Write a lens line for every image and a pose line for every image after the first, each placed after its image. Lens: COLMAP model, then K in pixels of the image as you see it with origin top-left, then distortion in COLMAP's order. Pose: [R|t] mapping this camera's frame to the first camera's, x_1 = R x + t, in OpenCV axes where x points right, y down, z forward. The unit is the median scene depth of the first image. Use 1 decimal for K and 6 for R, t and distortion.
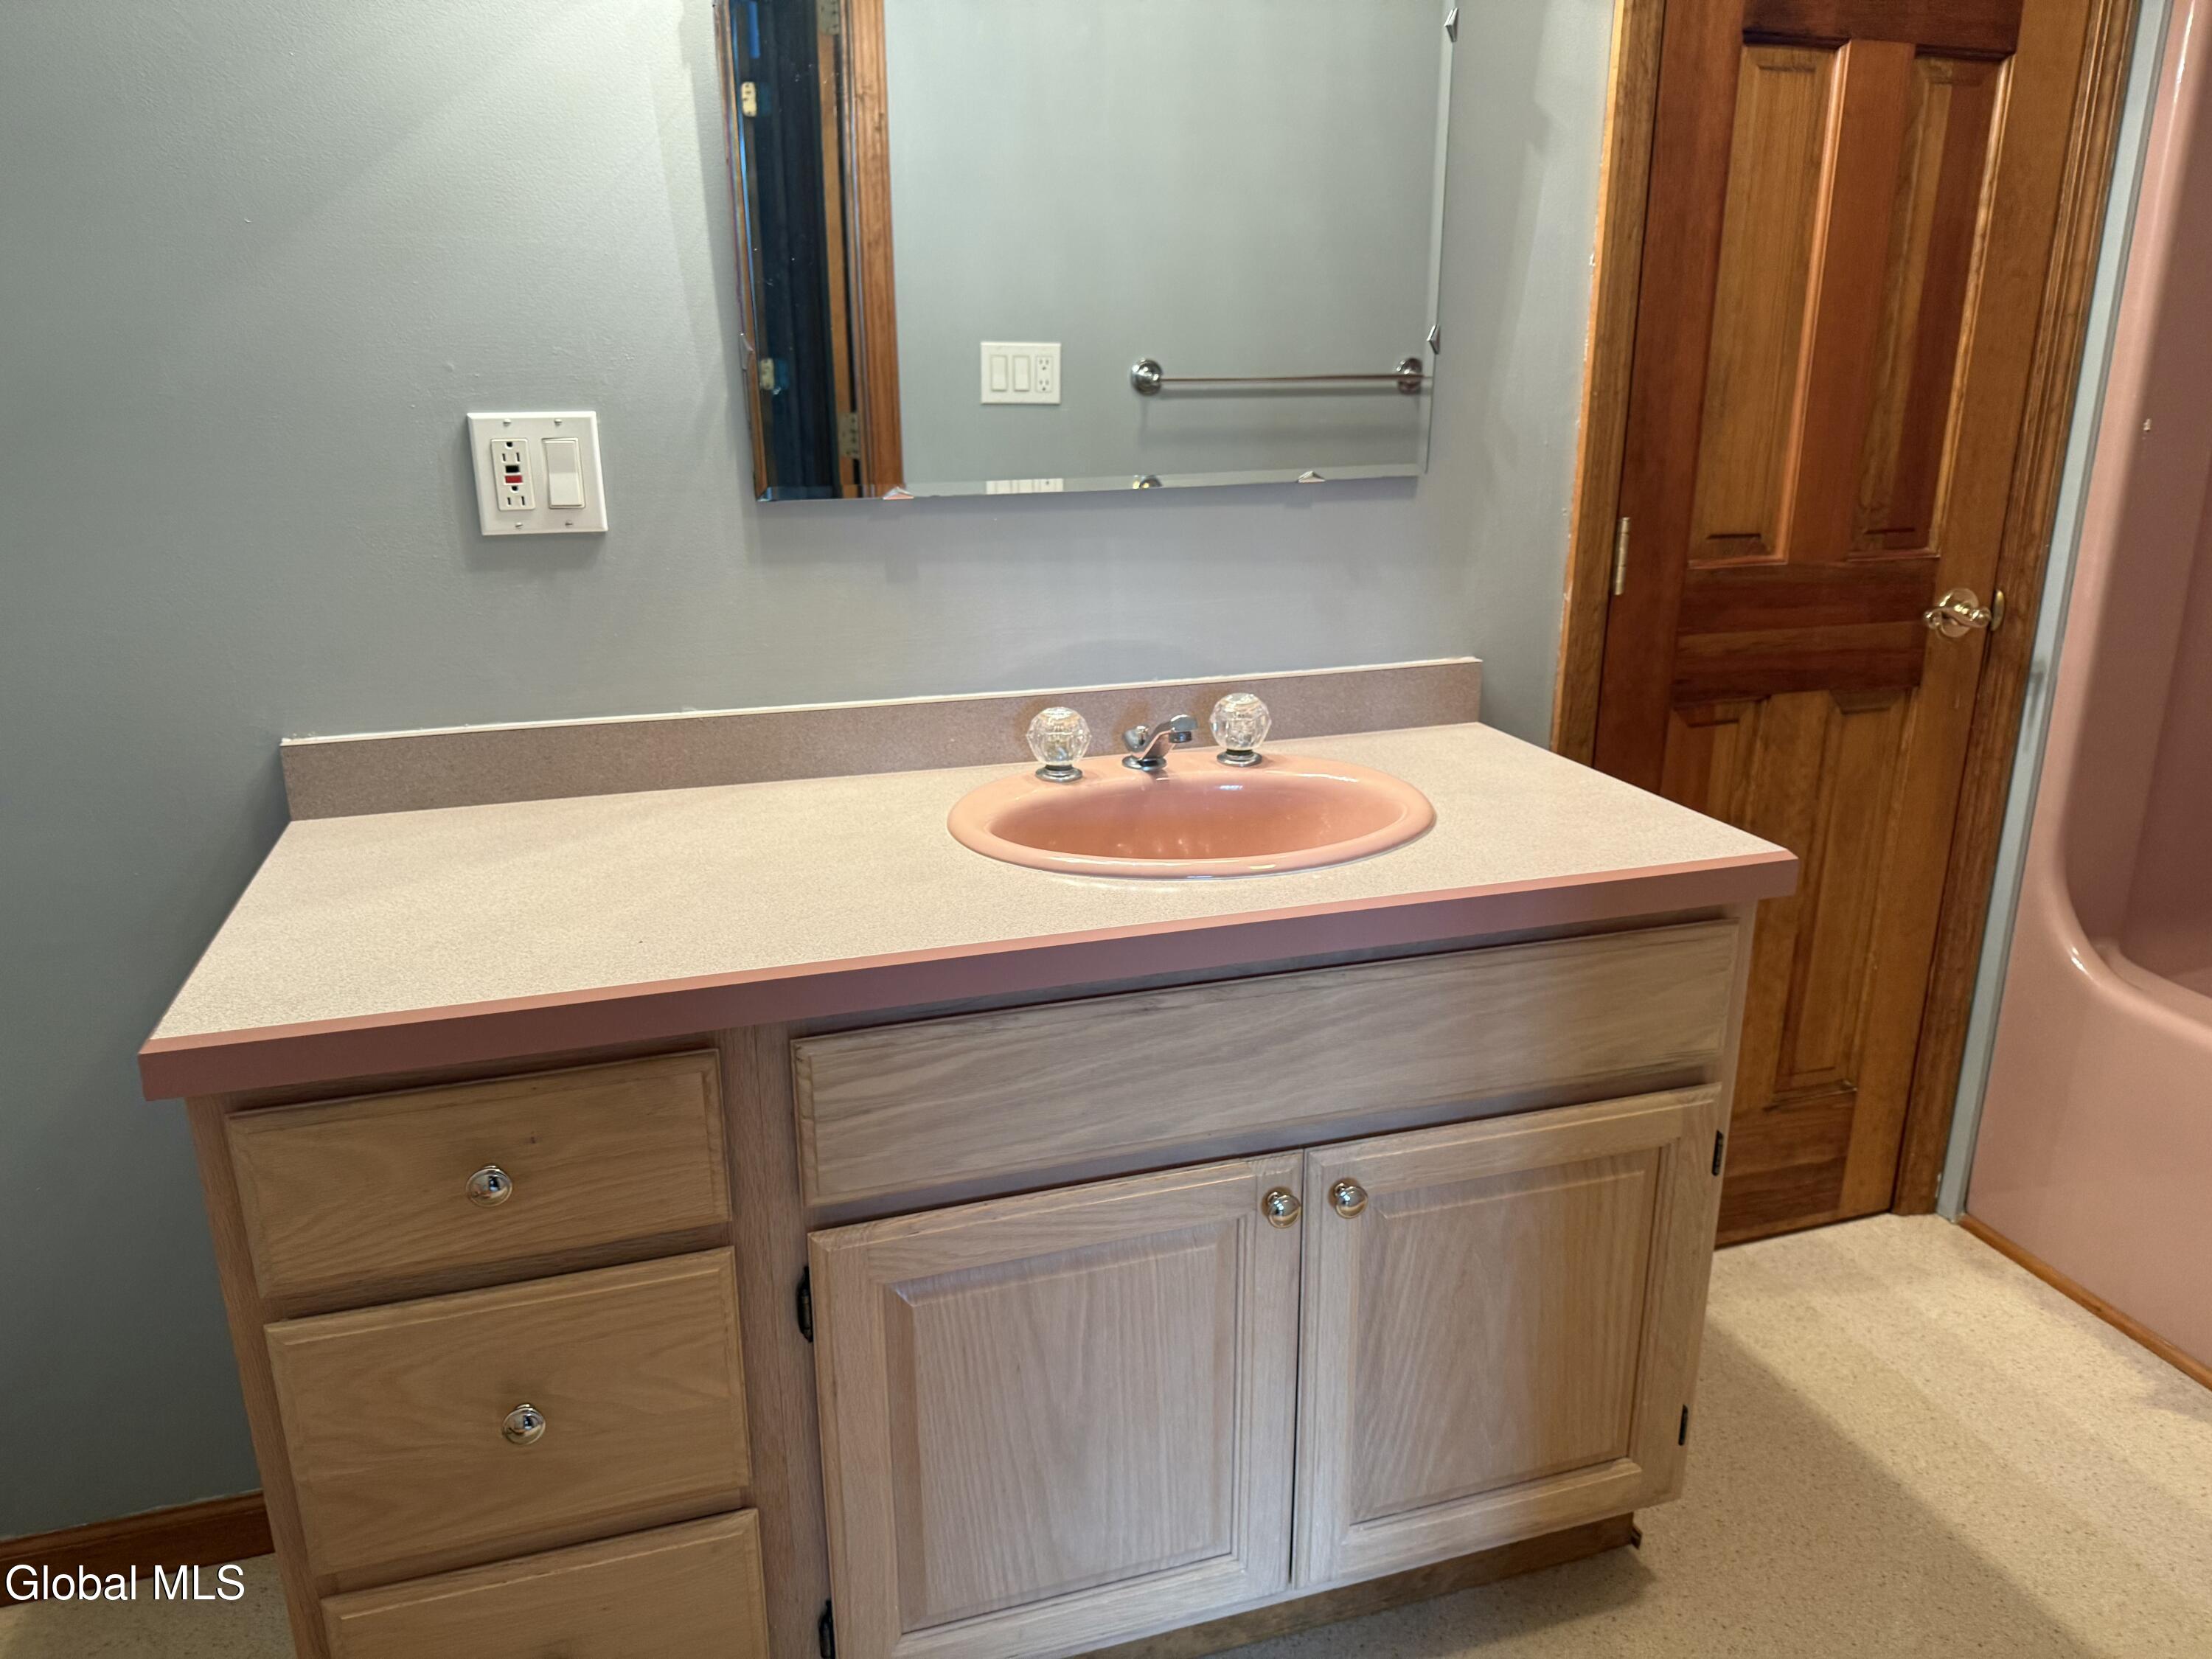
lens RADIAL K [[1529.0, 0, 1108.6], [0, 1529.0, 817.3], [0, 0, 1]] dist [0.007420, -0.014771]
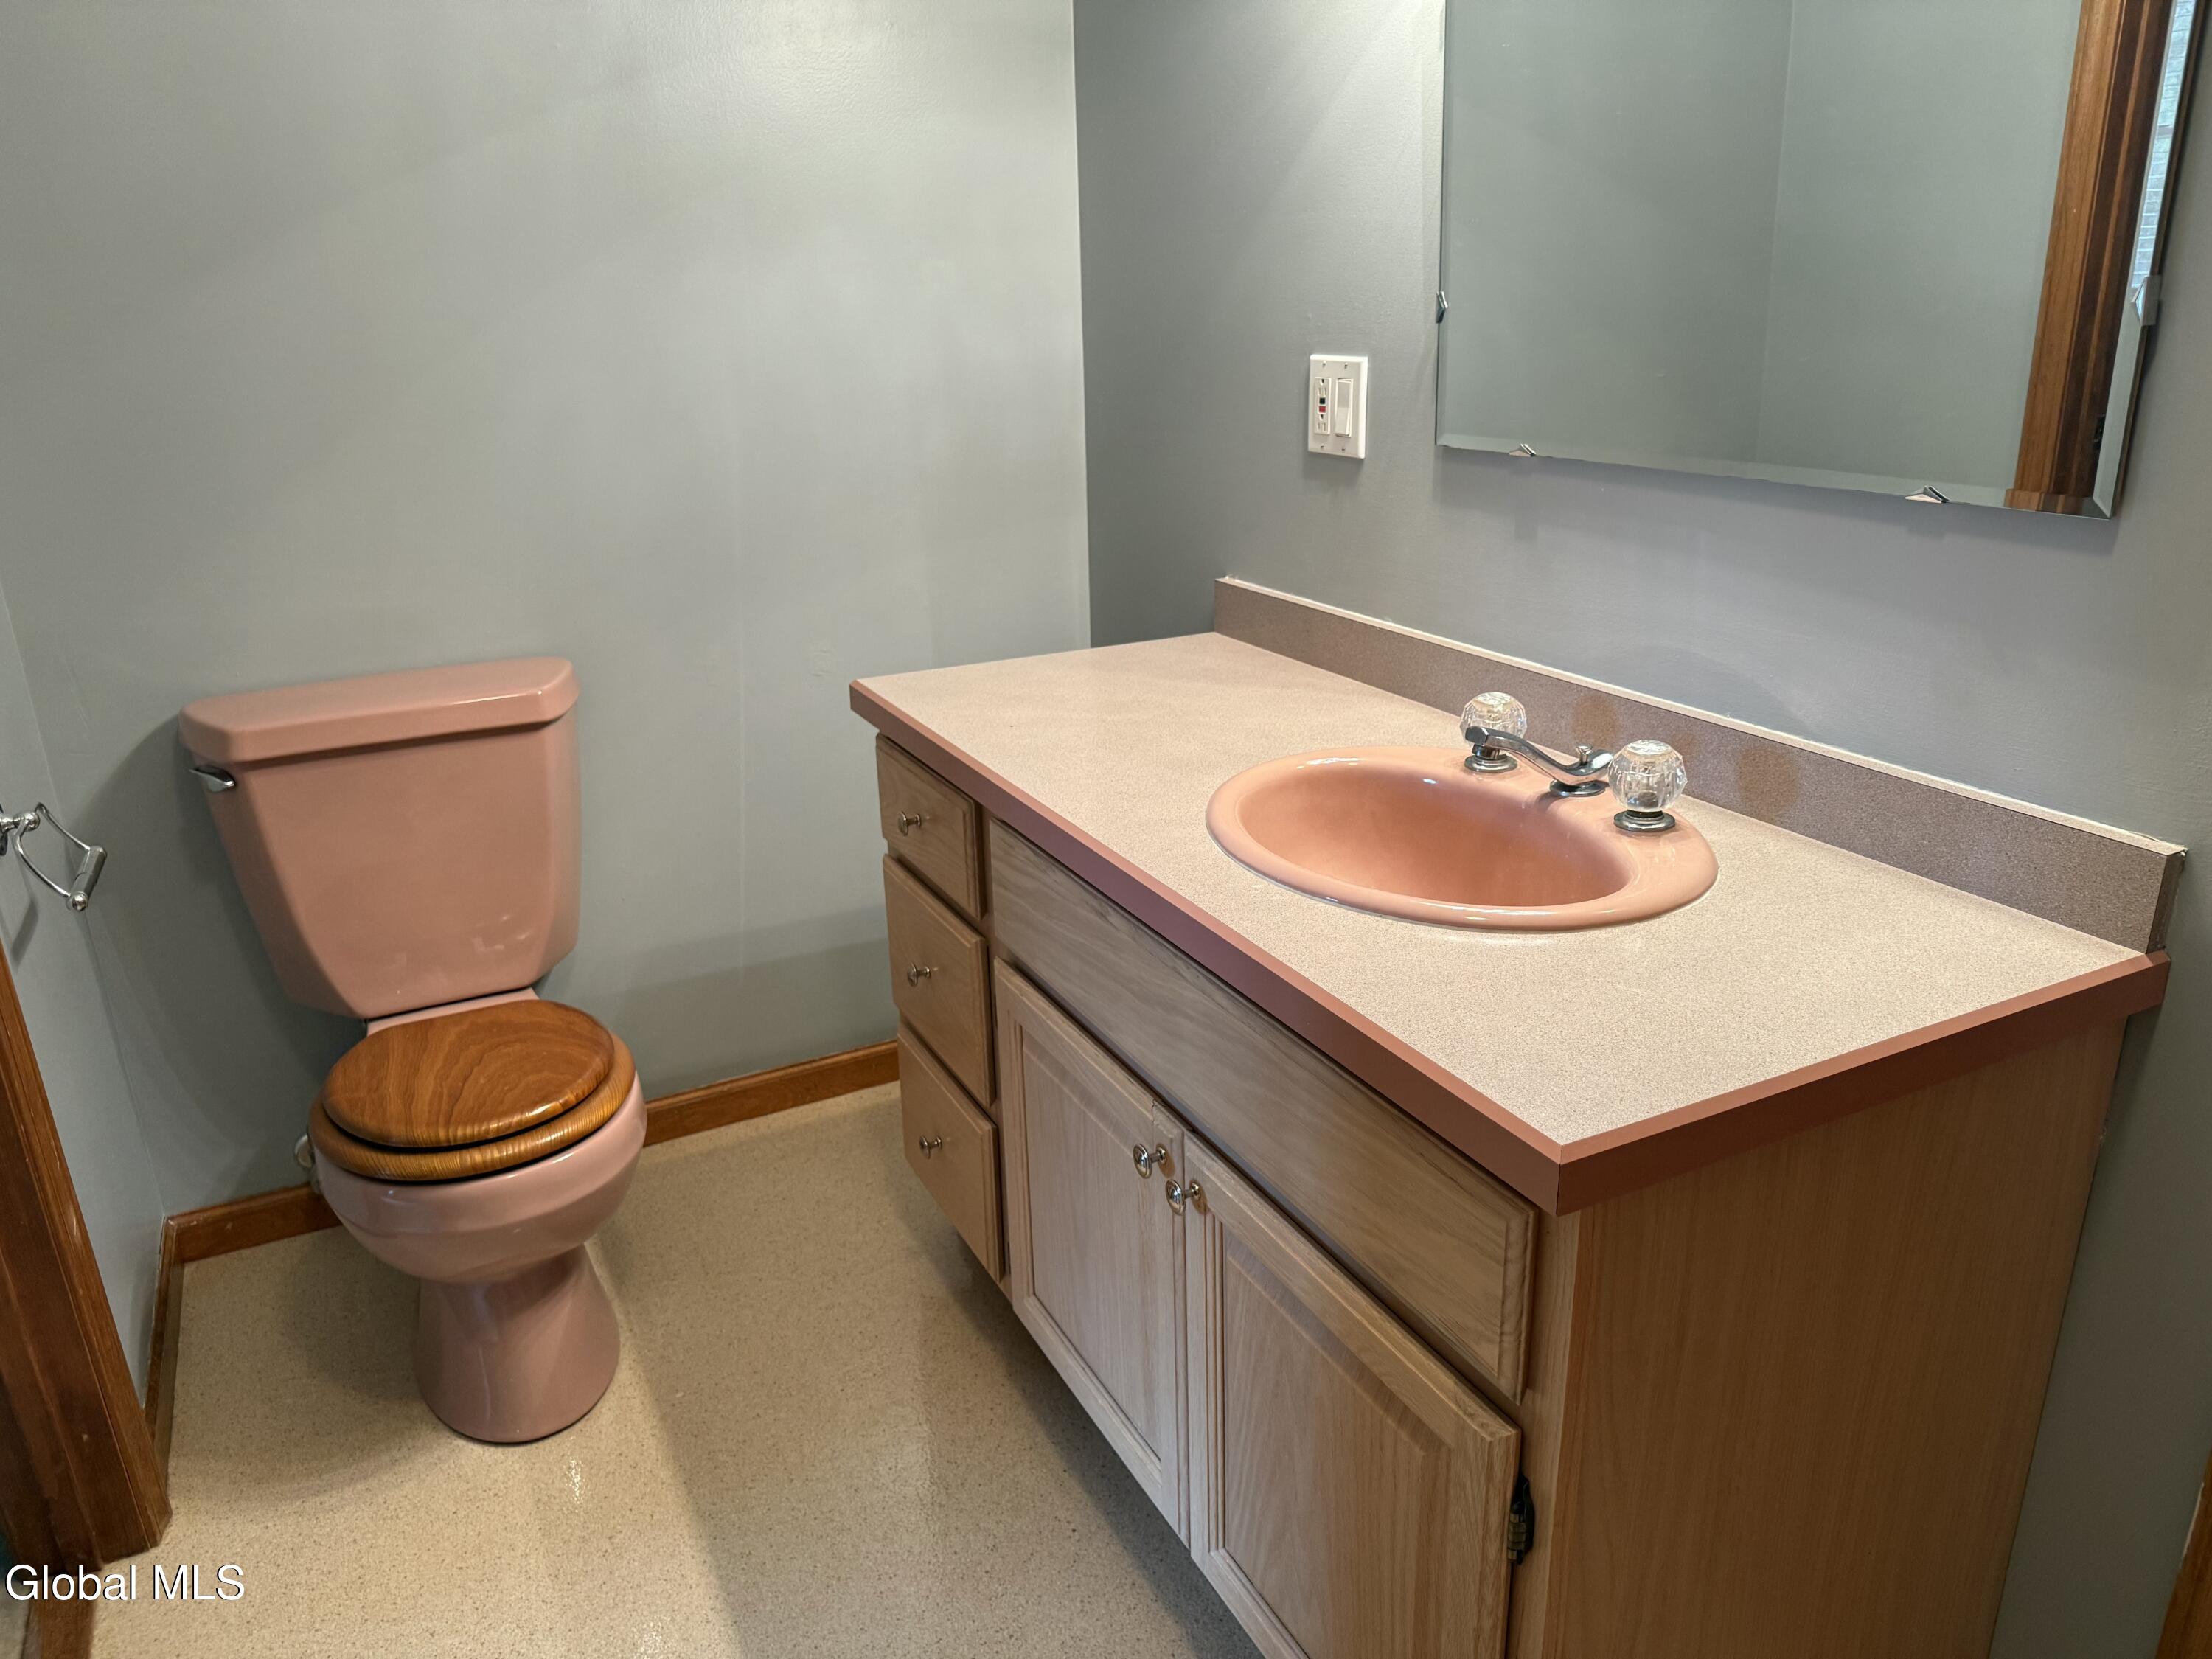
lens RADIAL K [[1529.0, 0, 1108.6], [0, 1529.0, 817.3], [0, 0, 1]] dist [0.007420, -0.014771]
pose [[0.160759, 0.322354, -0.932869, 0.877812], [-0.251345, 0.927372, 0.277141, -0.213111], [0.954454, 0.189919, 0.230105, 0.599288]]
